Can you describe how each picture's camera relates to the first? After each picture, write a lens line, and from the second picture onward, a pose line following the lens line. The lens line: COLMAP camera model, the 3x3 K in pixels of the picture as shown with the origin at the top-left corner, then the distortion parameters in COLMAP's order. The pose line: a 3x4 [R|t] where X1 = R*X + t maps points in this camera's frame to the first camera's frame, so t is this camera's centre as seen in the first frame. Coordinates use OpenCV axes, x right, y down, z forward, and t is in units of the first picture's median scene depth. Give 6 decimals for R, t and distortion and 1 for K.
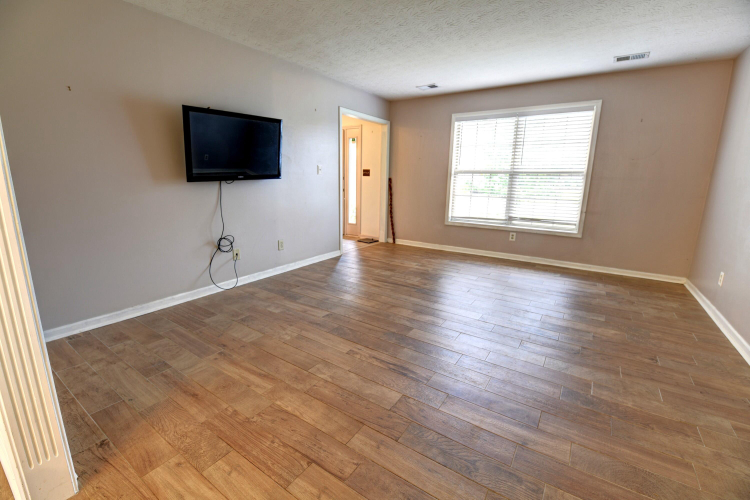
lens RADIAL K [[322.7, 0, 375.0], [0, 322.7, 250.0], [0, 0, 1]] dist [-0.010773, -0.000046]
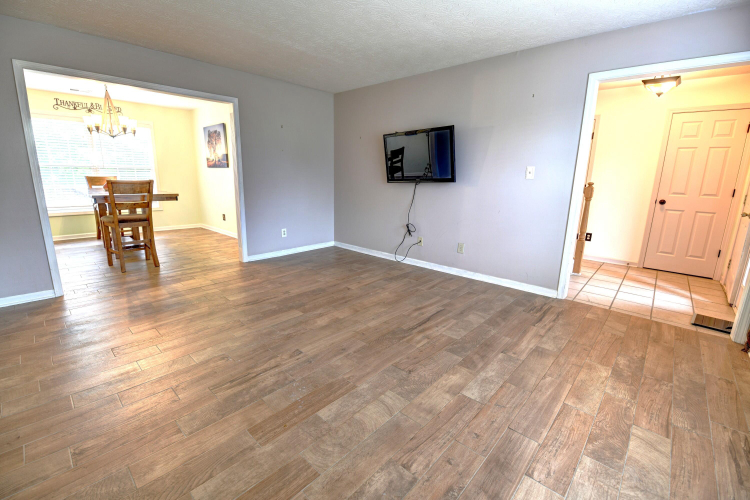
lens RADIAL K [[322.7, 0, 375.0], [0, 322.7, 250.0], [0, 0, 1]] dist [-0.010773, -0.000046]
pose [[-0.152715, 0.200866, -0.967642, 0.897515], [-0.239418, 0.942441, 0.233420, -0.225008], [0.958831, 0.267318, -0.095834, 1.037674]]
